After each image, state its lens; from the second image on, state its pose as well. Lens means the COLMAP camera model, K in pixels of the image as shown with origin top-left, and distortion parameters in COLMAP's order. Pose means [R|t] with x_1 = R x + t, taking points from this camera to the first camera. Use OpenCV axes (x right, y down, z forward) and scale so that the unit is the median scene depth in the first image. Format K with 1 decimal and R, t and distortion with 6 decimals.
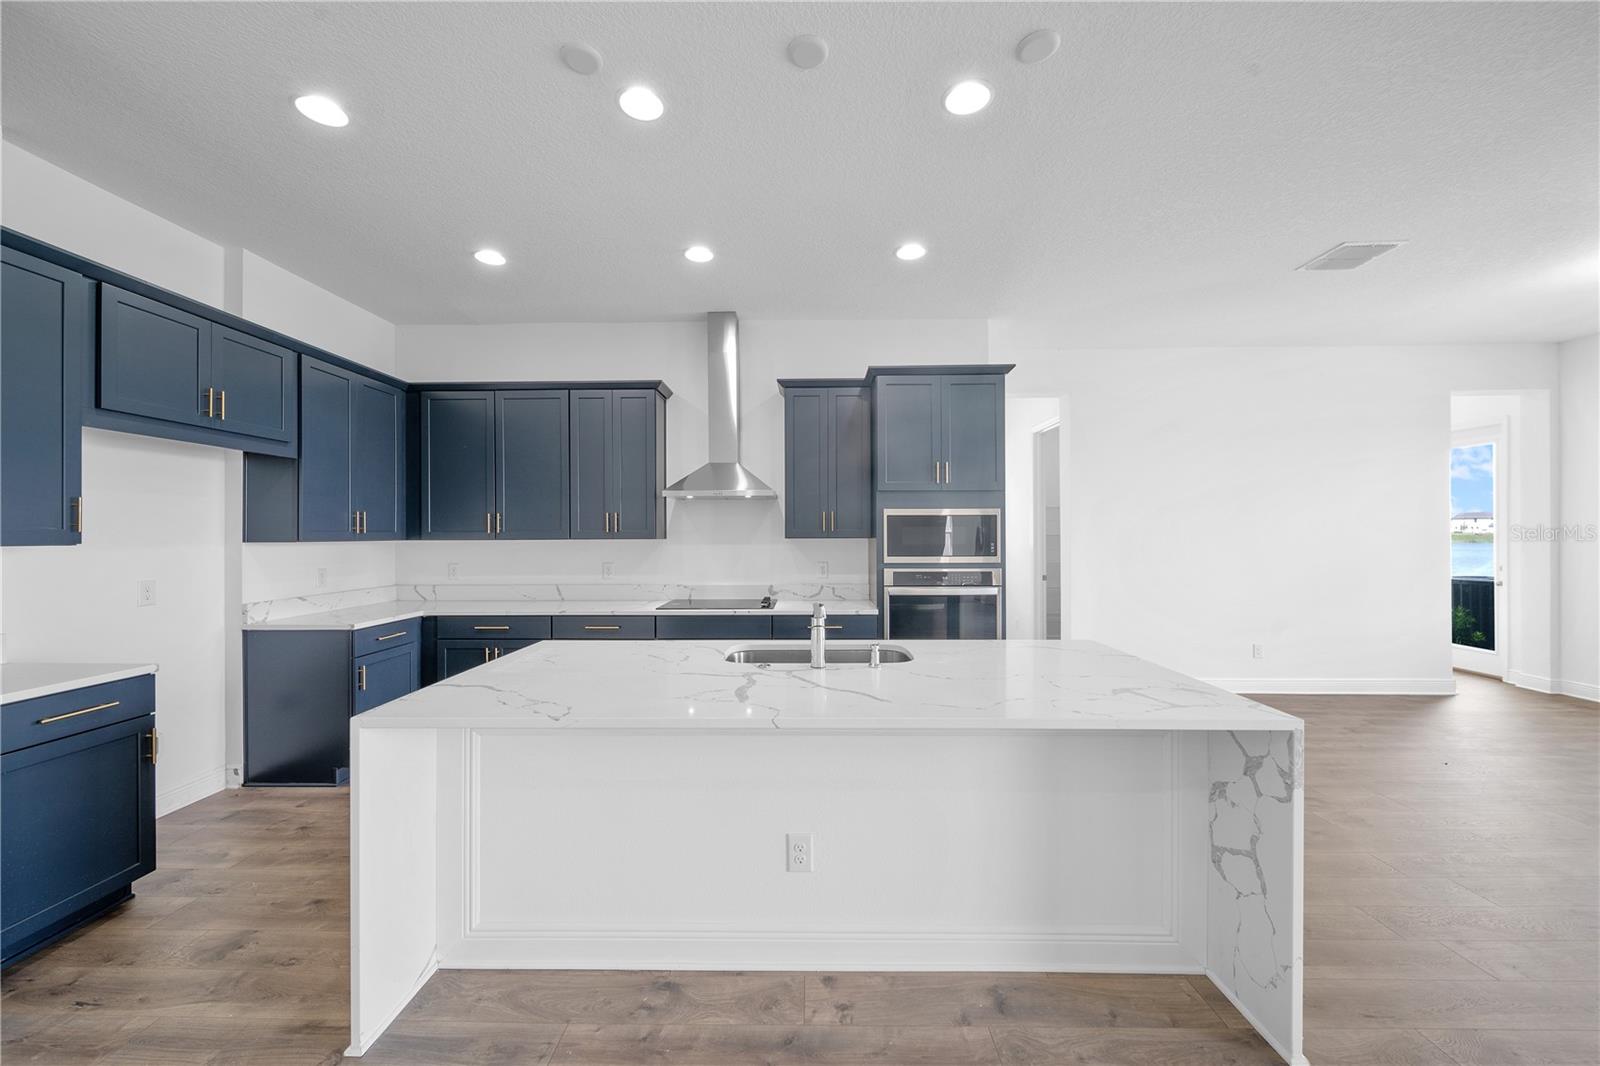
lens RADIAL K [[596.5, 0, 800.0], [0, 596.5, 533.2], [0, 0, 1]] dist [-0.001004, -0.000817]
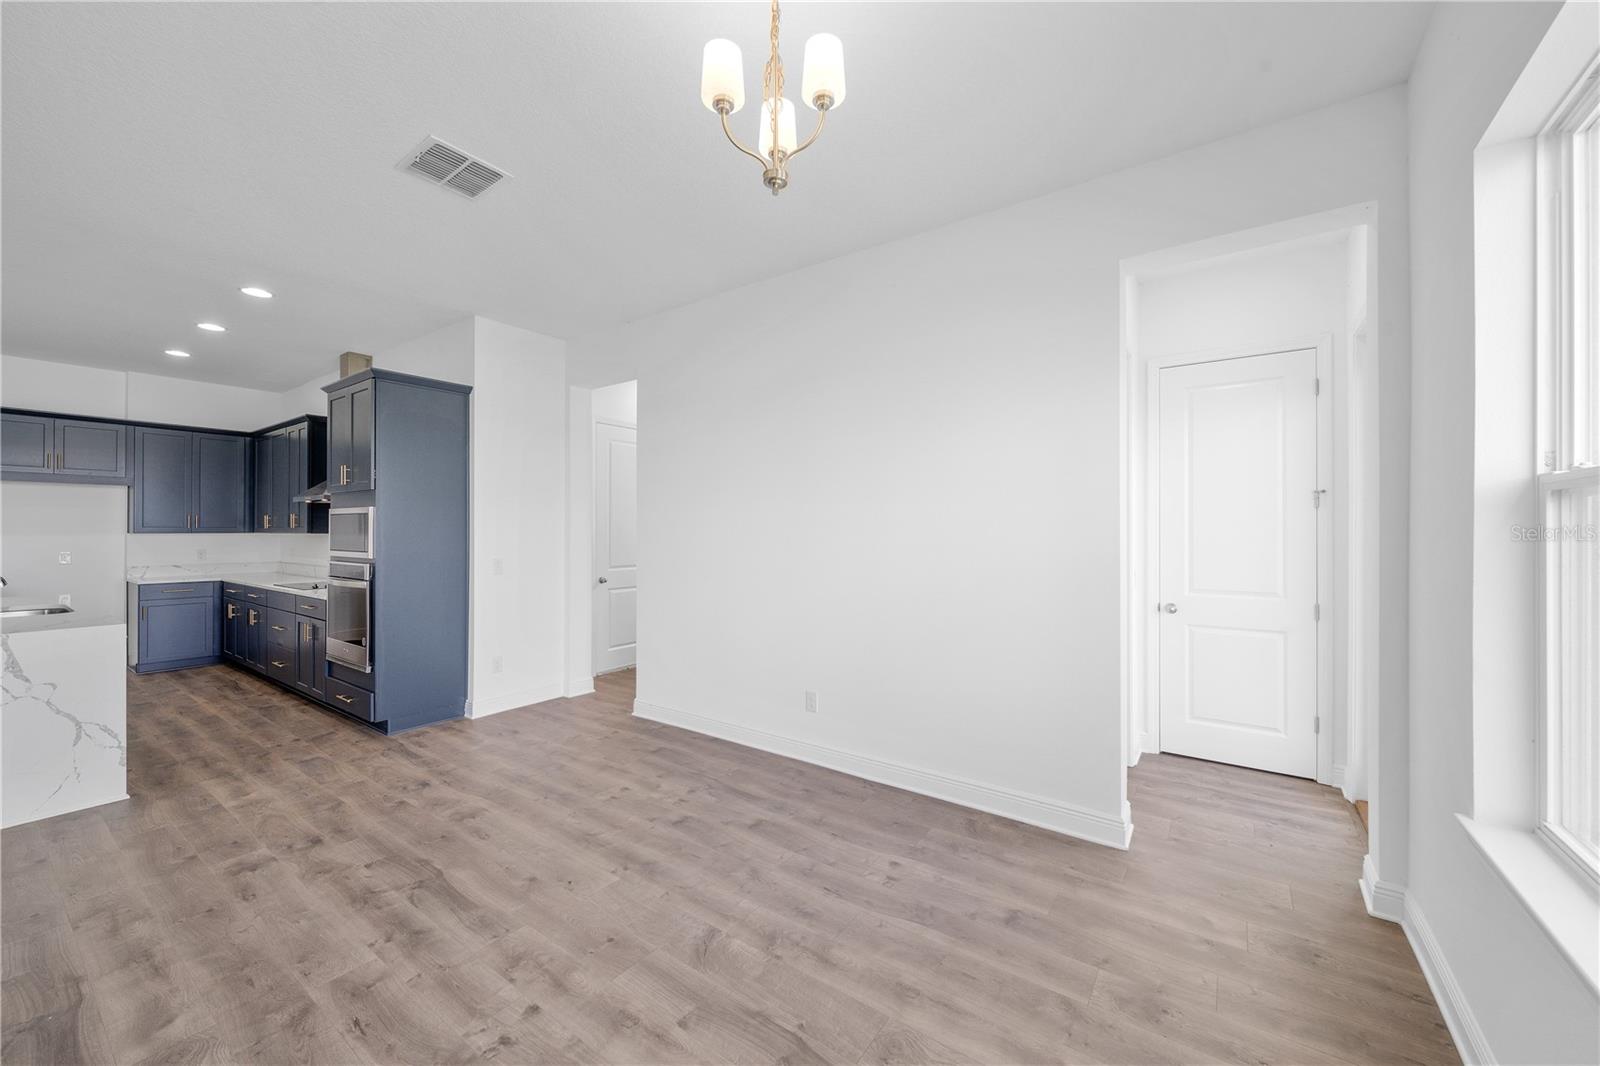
lens RADIAL K [[596.5, 0, 794.9], [0, 596.5, 531.2], [0, 0, 1]] dist [-0.001004, -0.000817]
pose [[0.833497, 0.007235, -0.552477, 1.529696], [-0.005056, 0.999972, 0.005468, -0.008509], [0.552501, -0.001764, 0.833510, 0.538493]]
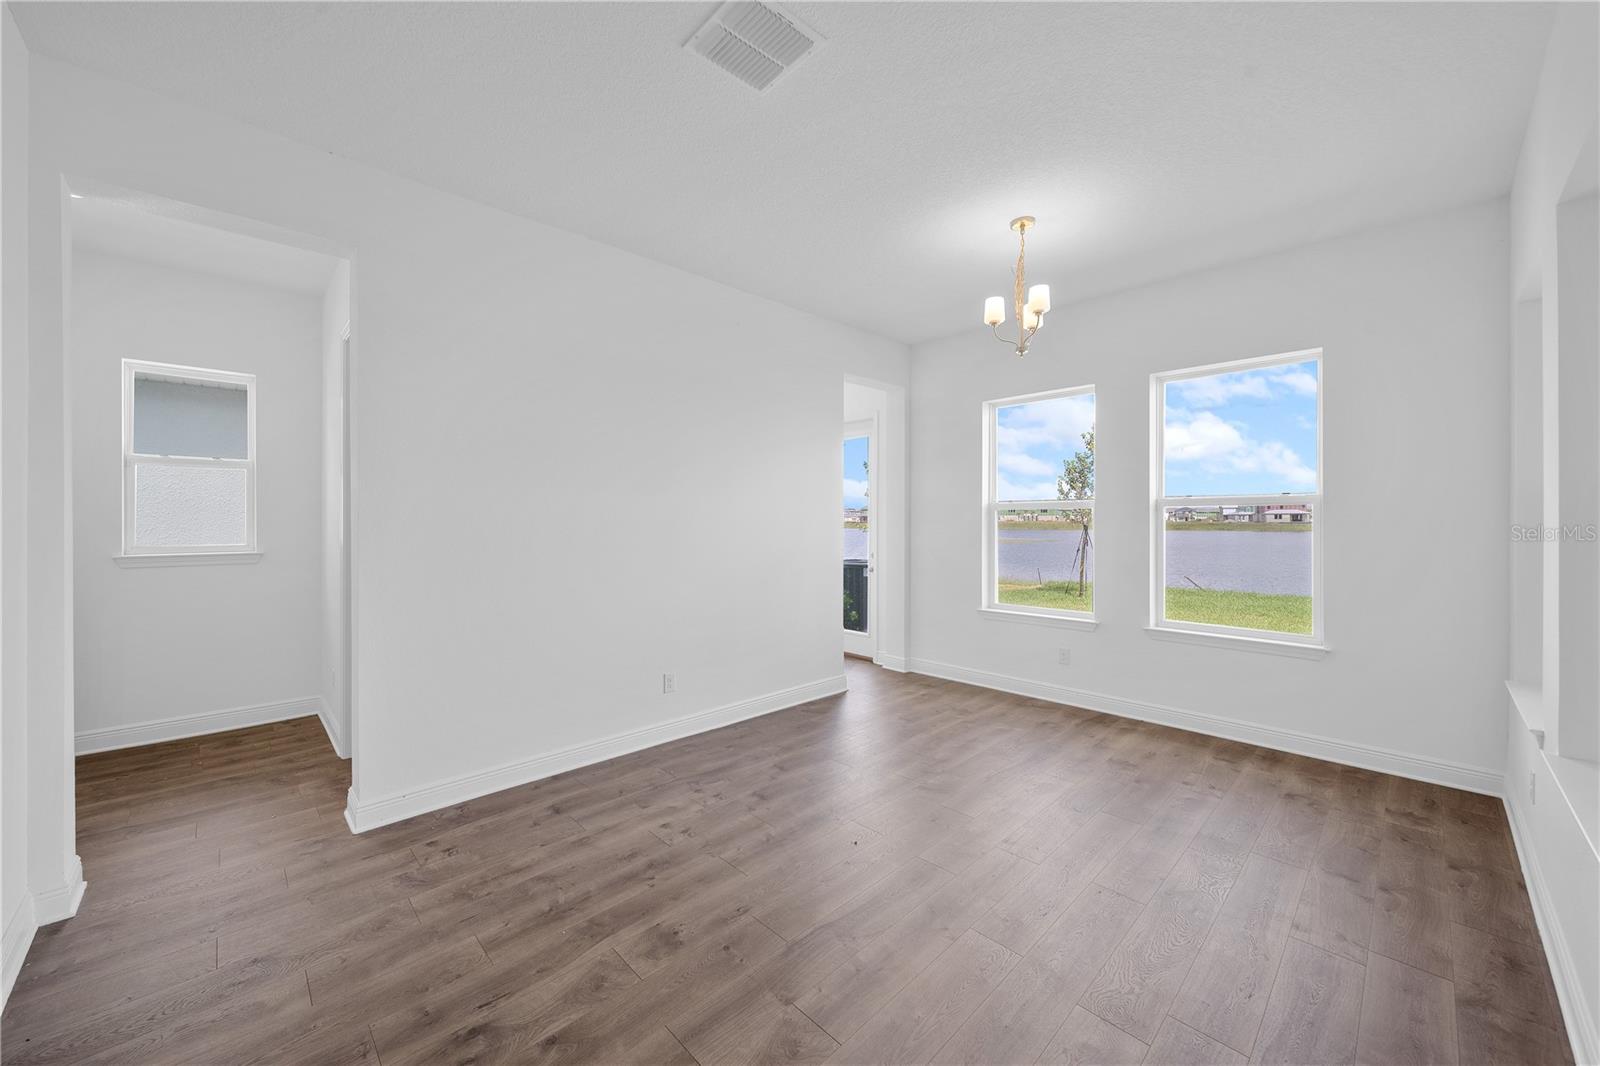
lens RADIAL K [[596.5, 0, 802.7], [0, 596.5, 517.1], [0, 0, 1]] dist [-0.001004, -0.000817]
pose [[0.699216, 0.009469, 0.714847, 0.483192], [-0.007448, 0.999954, -0.005961, 0.001036], [-0.714871, -0.001156, 0.699255, 0.501734]]
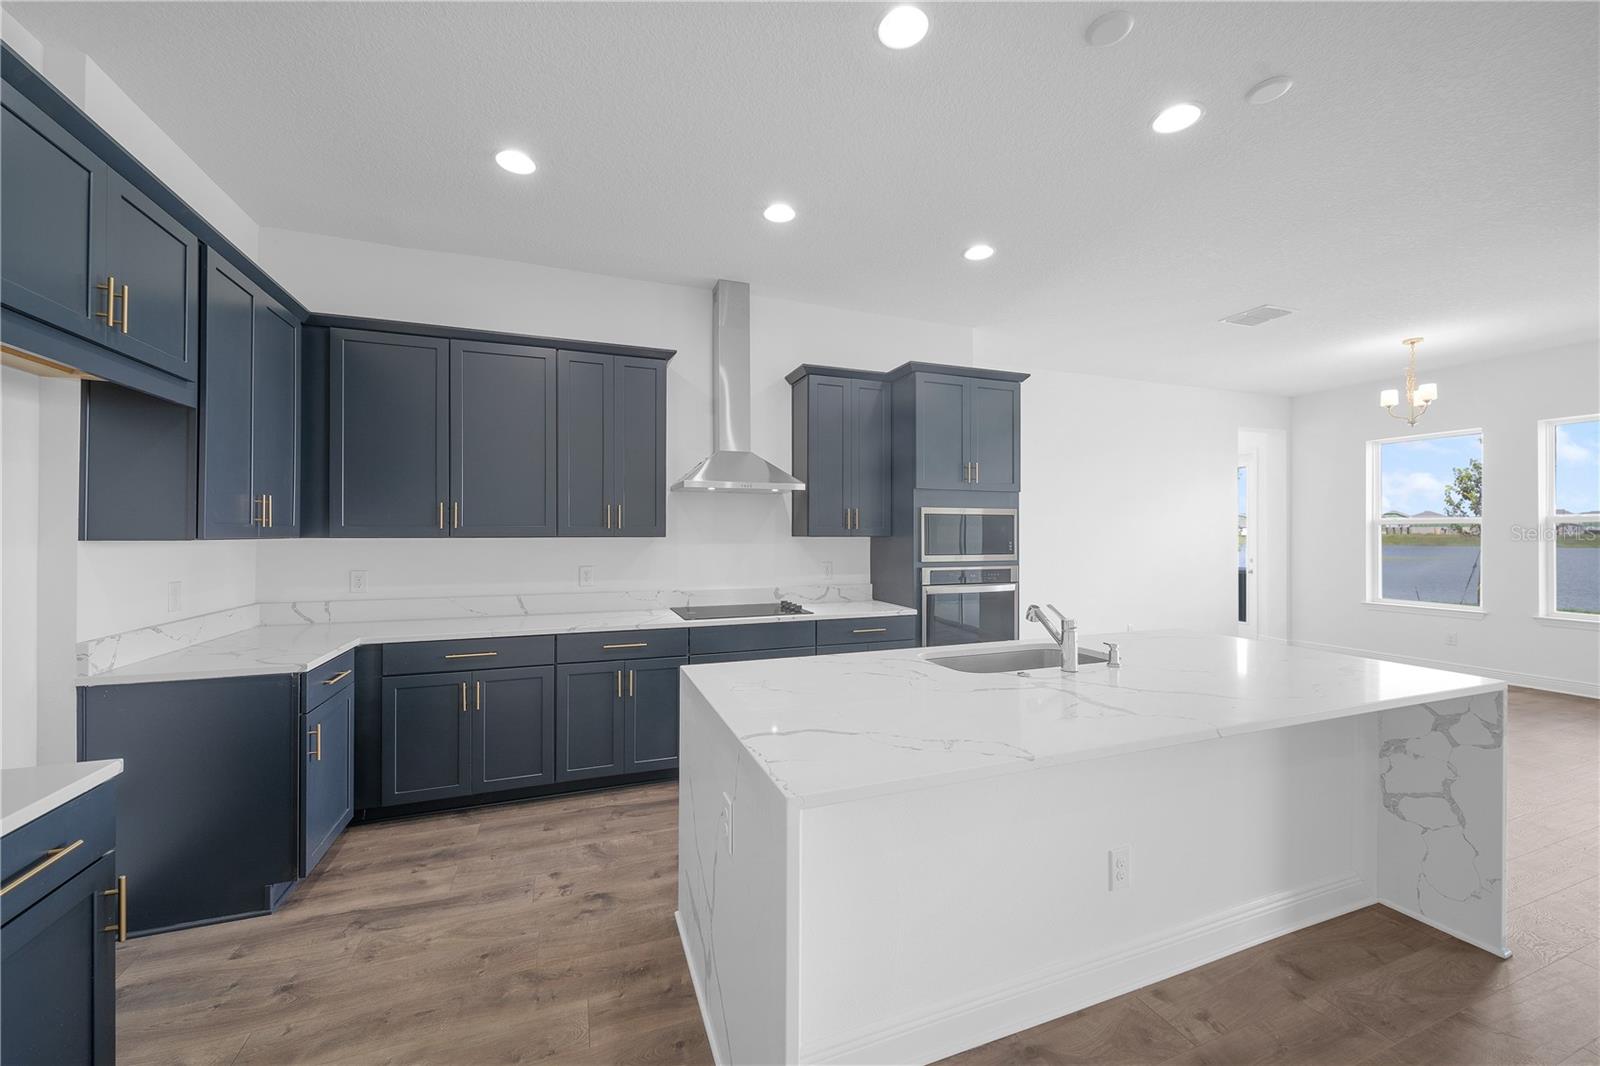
lens RADIAL K [[596.5, 0, 796.0], [0, 596.5, 534.4], [0, 0, 1]] dist [-0.001004, -0.000817]
pose [[0.931343, 0.004159, 0.364119, -0.414188], [-0.005085, 0.999986, 0.001584, 0.003715], [-0.364108, -0.003326, 0.931351, 0.154609]]
